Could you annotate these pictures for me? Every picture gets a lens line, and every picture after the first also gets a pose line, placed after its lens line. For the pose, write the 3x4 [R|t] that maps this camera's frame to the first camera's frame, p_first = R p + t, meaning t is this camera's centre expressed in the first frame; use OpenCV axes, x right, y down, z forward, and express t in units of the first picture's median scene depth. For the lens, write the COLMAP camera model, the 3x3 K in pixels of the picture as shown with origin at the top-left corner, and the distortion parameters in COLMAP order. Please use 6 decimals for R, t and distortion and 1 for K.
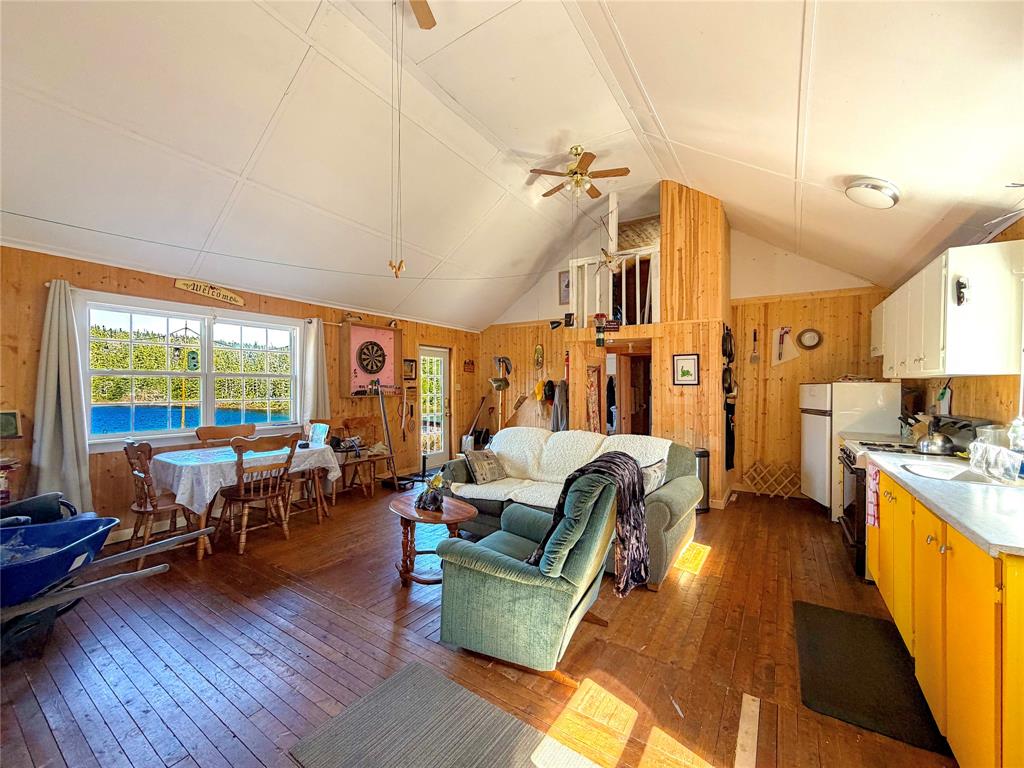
lens RADIAL K [[409.3, 0, 506.3], [0, 409.3, 386.6], [0, 0, 1]] dist [0.000231, 0.000077]
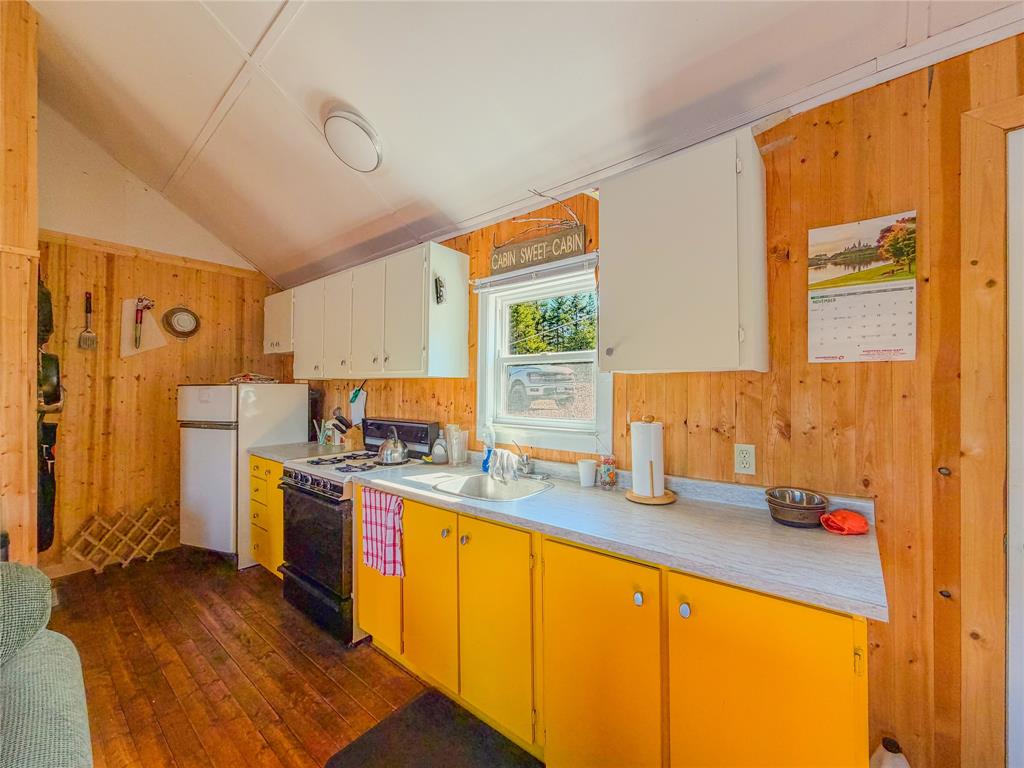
lens RADIAL K [[409.3, 0, 509.5], [0, 409.3, 385.4], [0, 0, 1]] dist [0.000231, 0.000077]
pose [[0.096722, -0.000741, 0.995311, 0.086260], [0.003322, 0.999994, 0.000421, -0.004555], [-0.995306, 0.003266, 0.096724, 0.368064]]
